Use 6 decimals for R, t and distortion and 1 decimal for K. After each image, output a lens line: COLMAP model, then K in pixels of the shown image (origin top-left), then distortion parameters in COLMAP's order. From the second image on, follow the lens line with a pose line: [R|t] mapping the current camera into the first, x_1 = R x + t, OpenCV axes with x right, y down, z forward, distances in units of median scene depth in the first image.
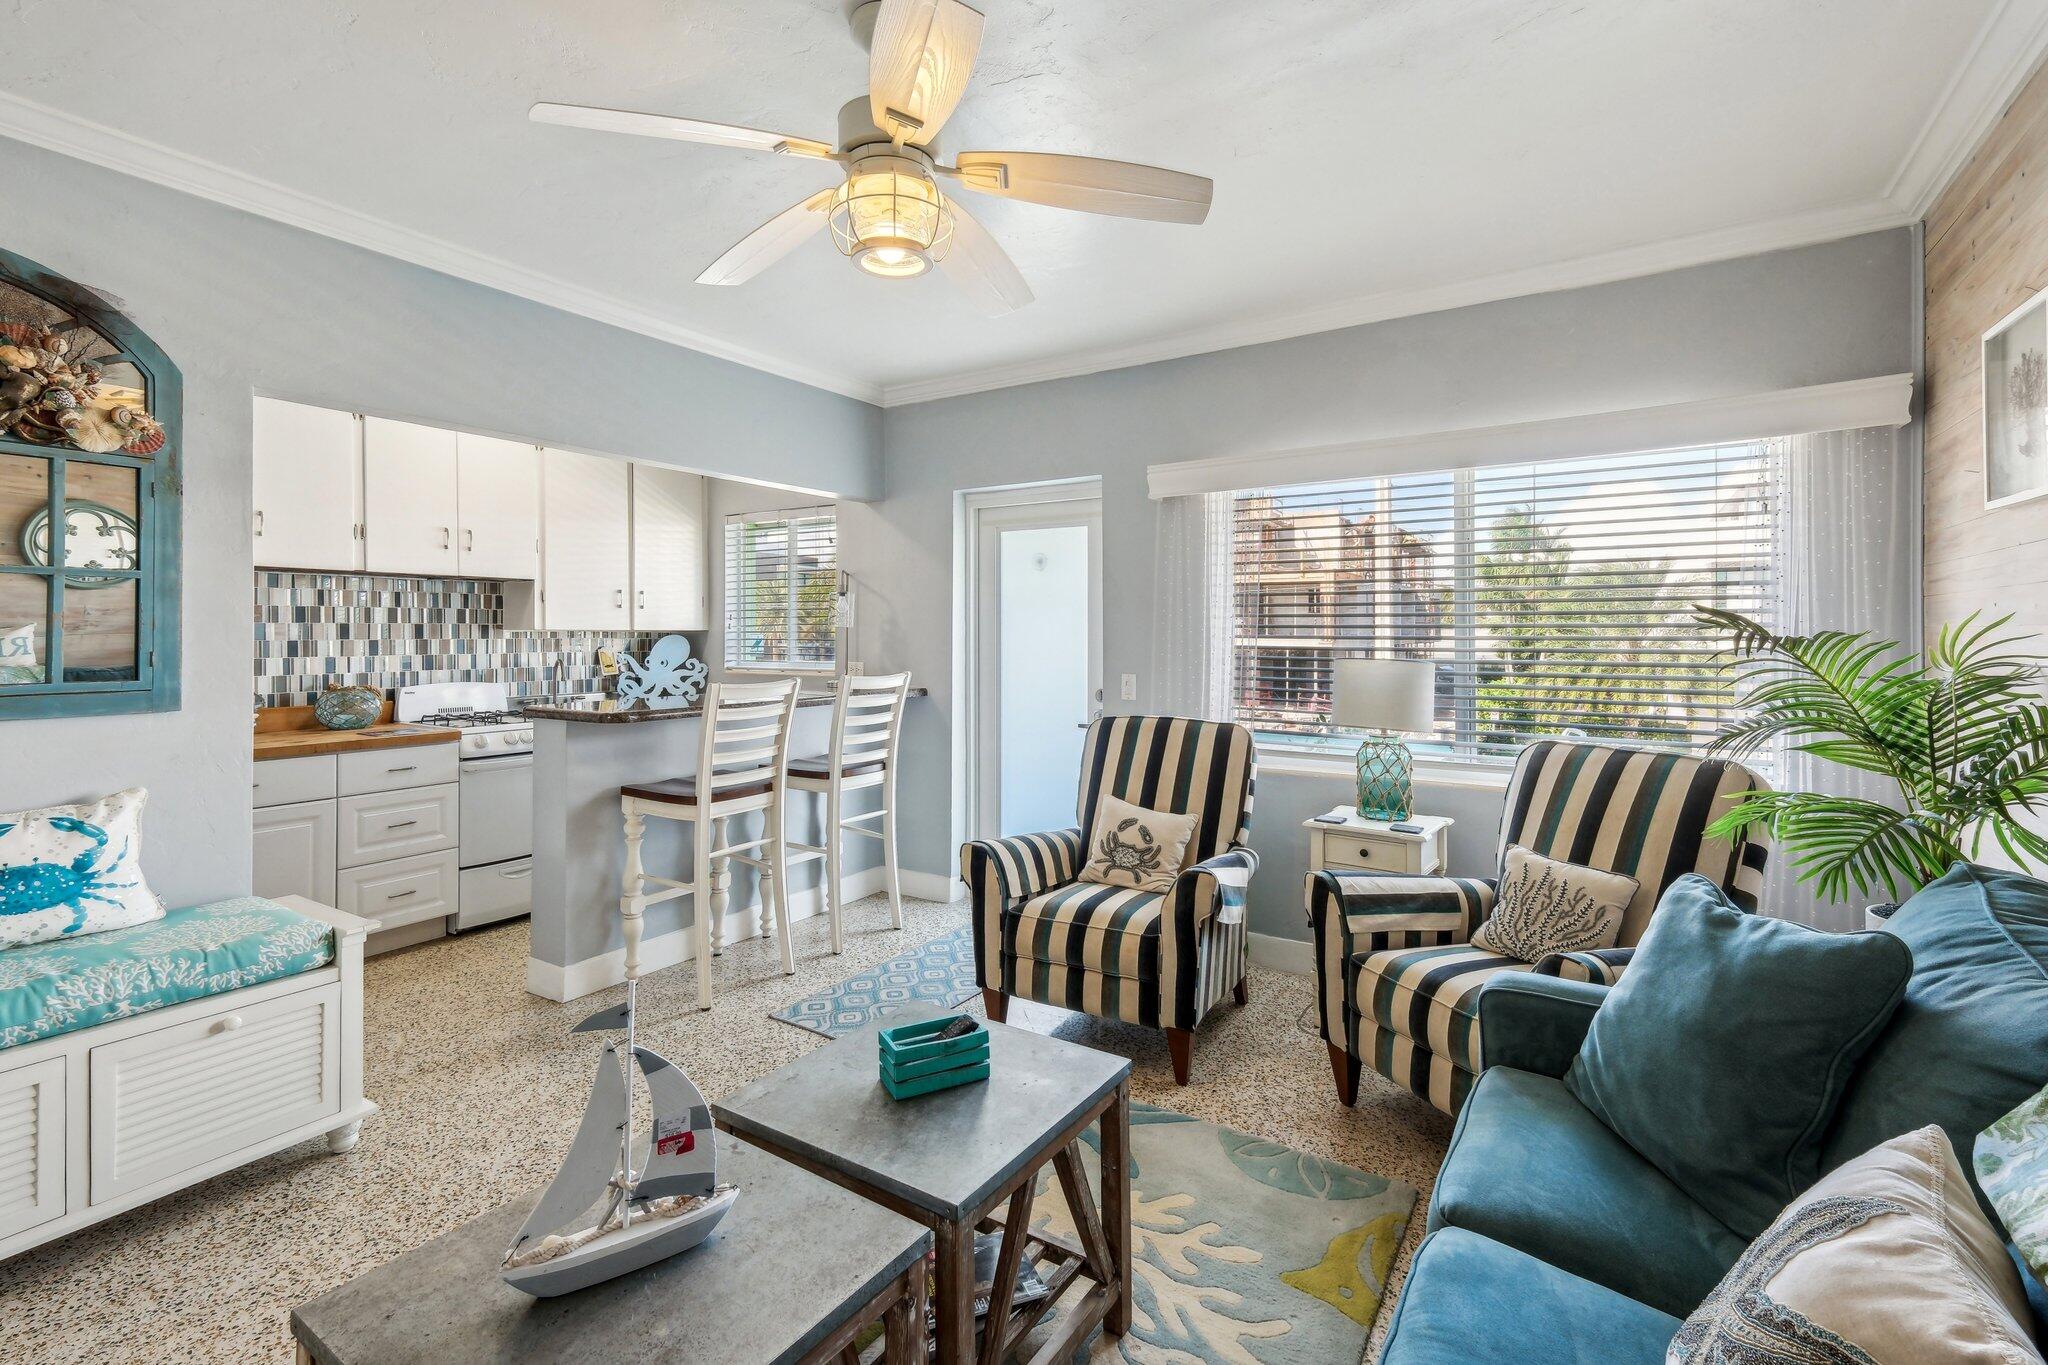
lens RADIAL K [[911.6, 0, 1043.4], [0, 911.6, 636.7], [0, 0, 1]] dist [0.003443, -0.000024]
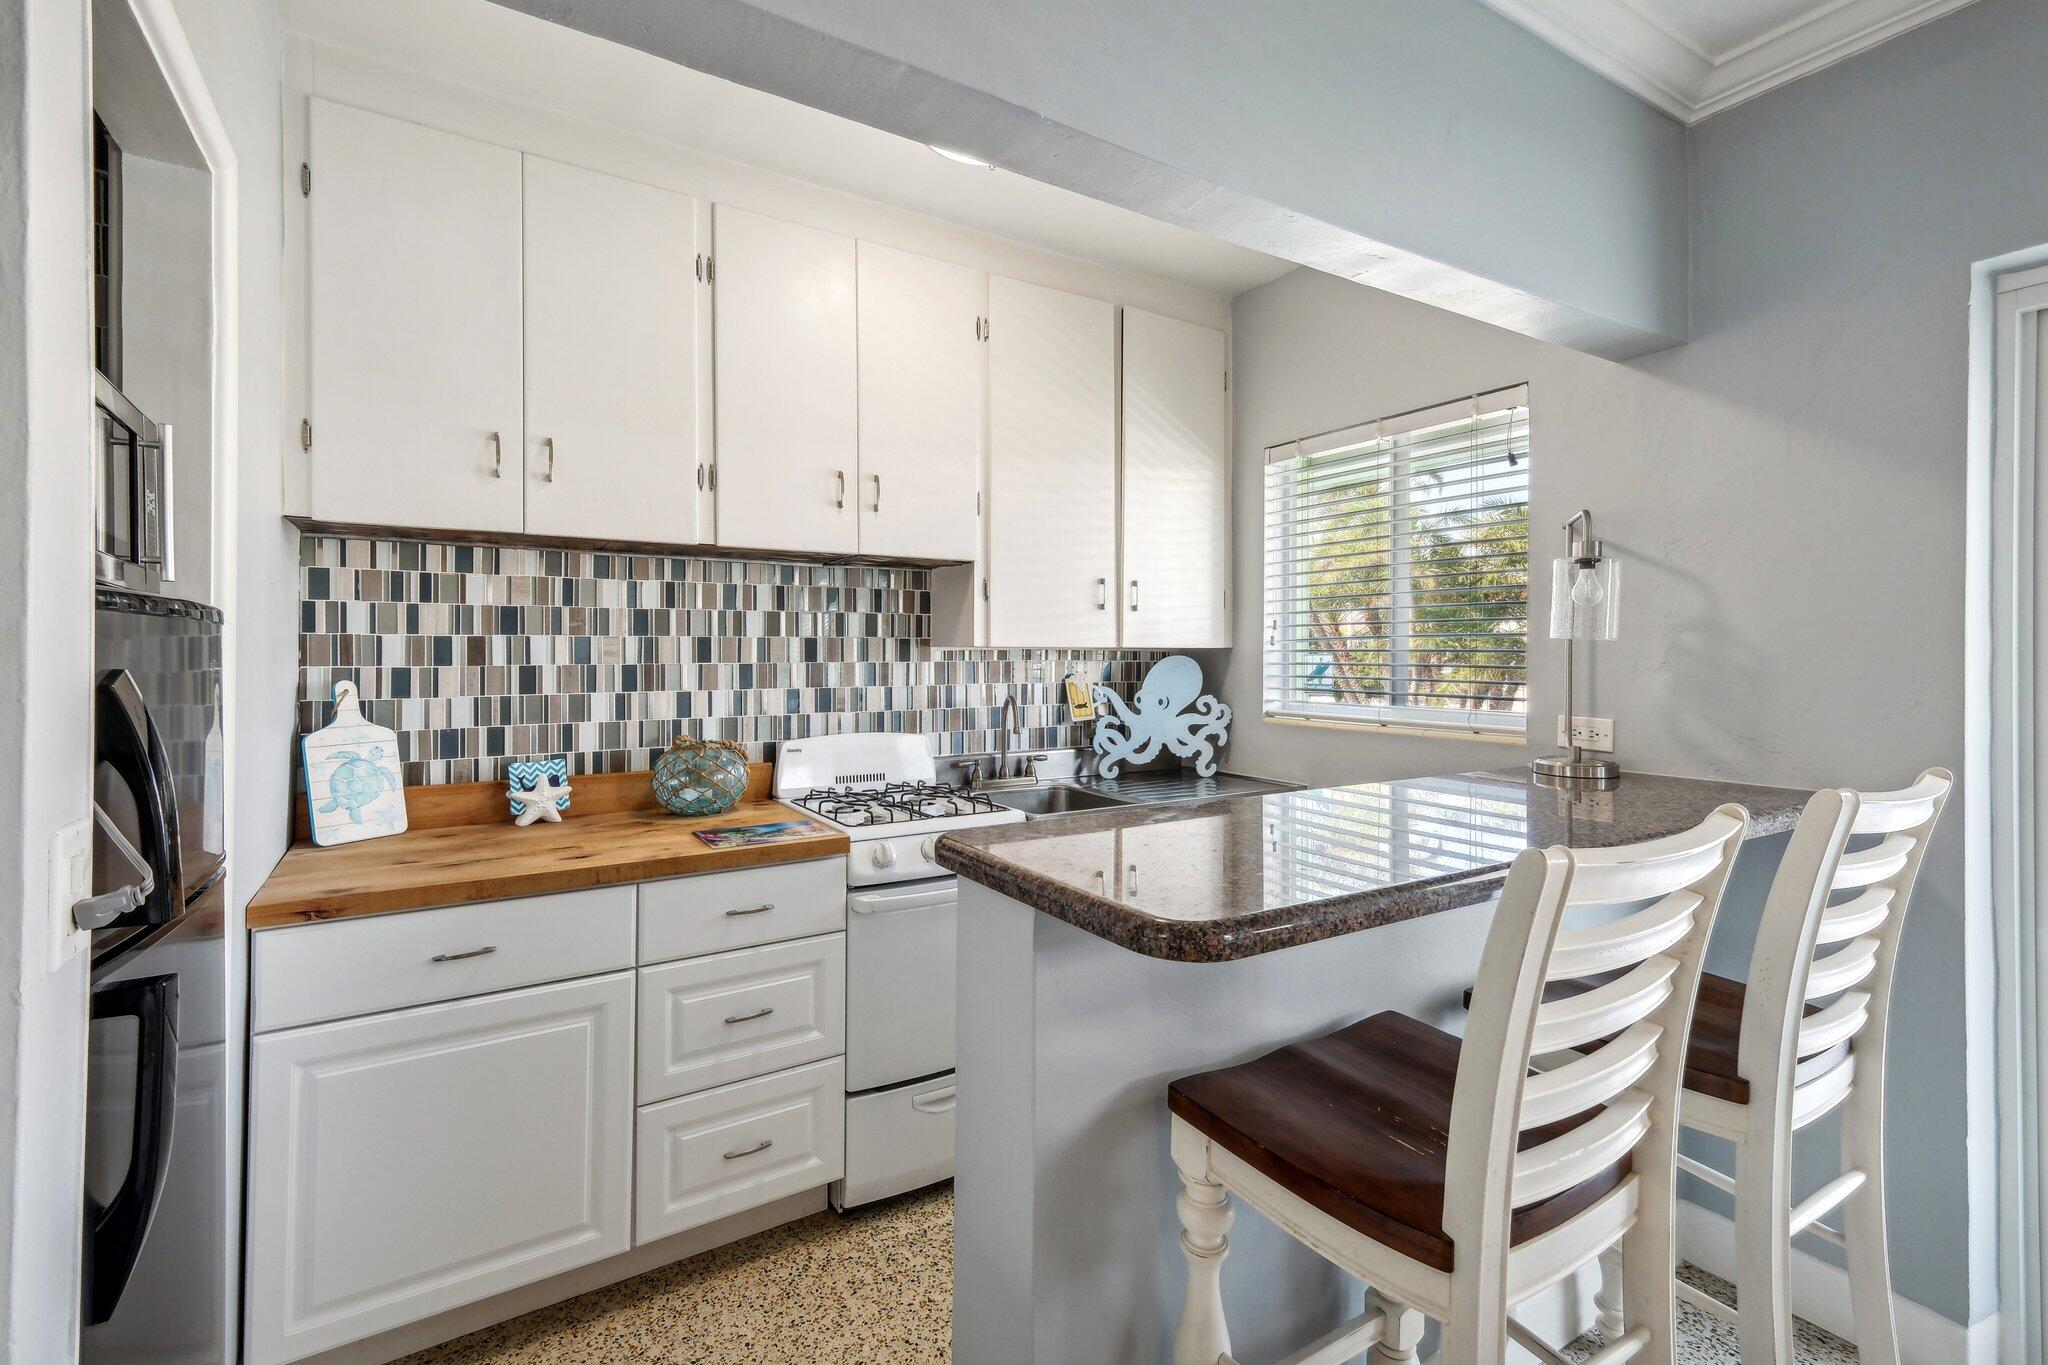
lens RADIAL K [[906.1, 0, 1034.1], [0, 906.1, 650.0], [0, 0, 1]] dist [0.000856, -0.000020]
pose [[0.897332, 0.000218, -0.441355, -0.267324], [-0.002707, 0.999984, -0.005010, -0.002859], [0.441347, 0.005691, 0.897318, 0.497224]]
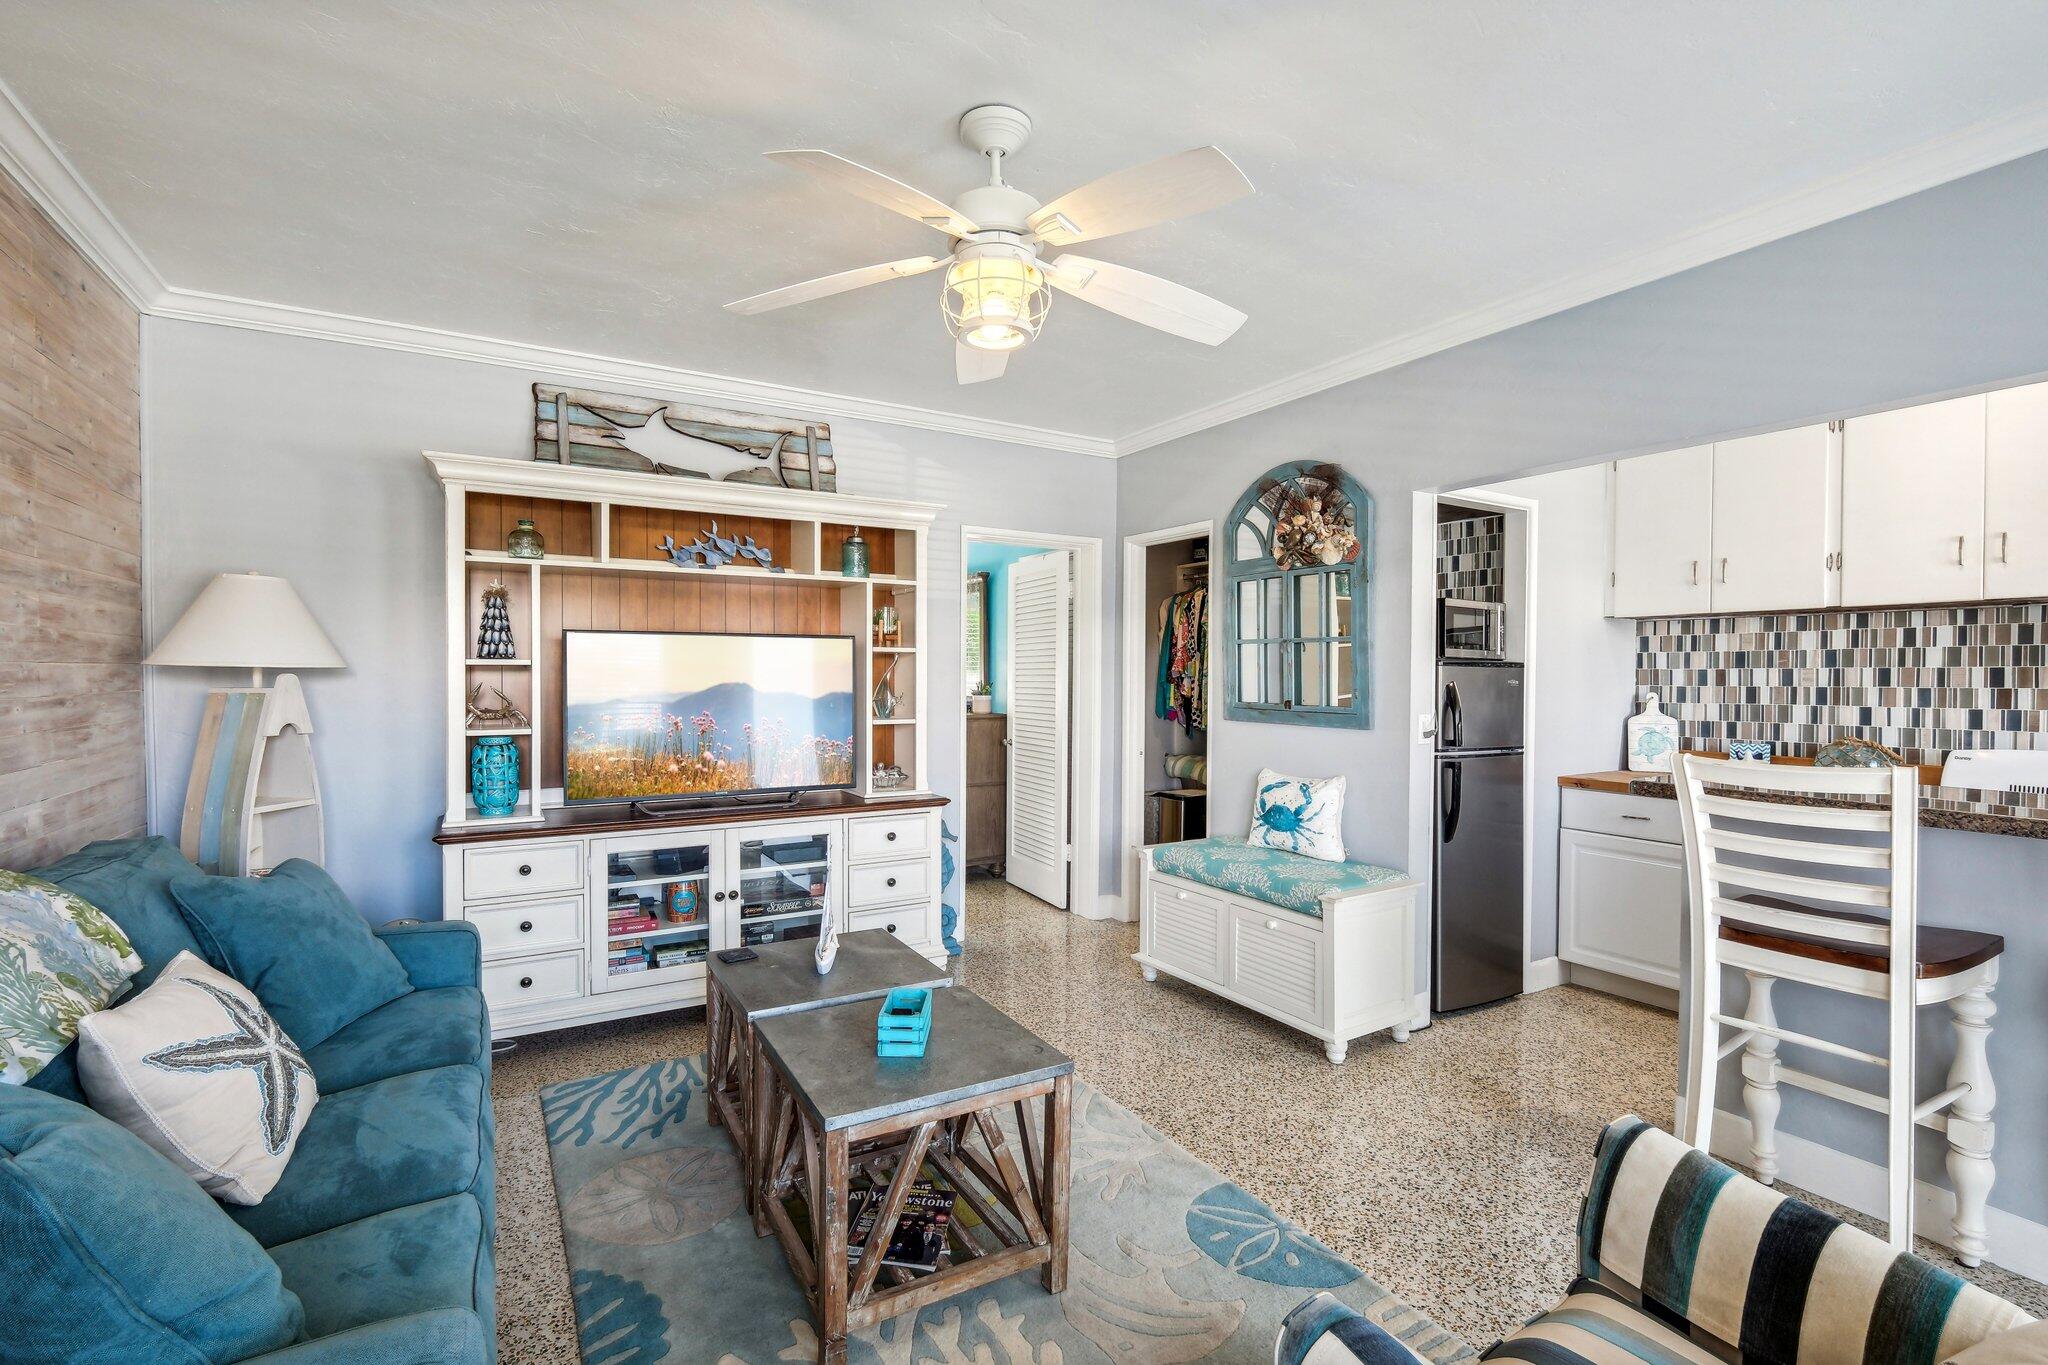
lens RADIAL K [[931.5, 0, 1024.0], [0, 931.5, 682.5], [0, 0, 1]] dist [0.000170, -0.000115]
pose [[-0.470841, 0.005165, -0.882203, 0.336579], [-0.007251, 0.999926, 0.009724, -0.003203], [0.882189, 0.010975, -0.470768, 0.635920]]
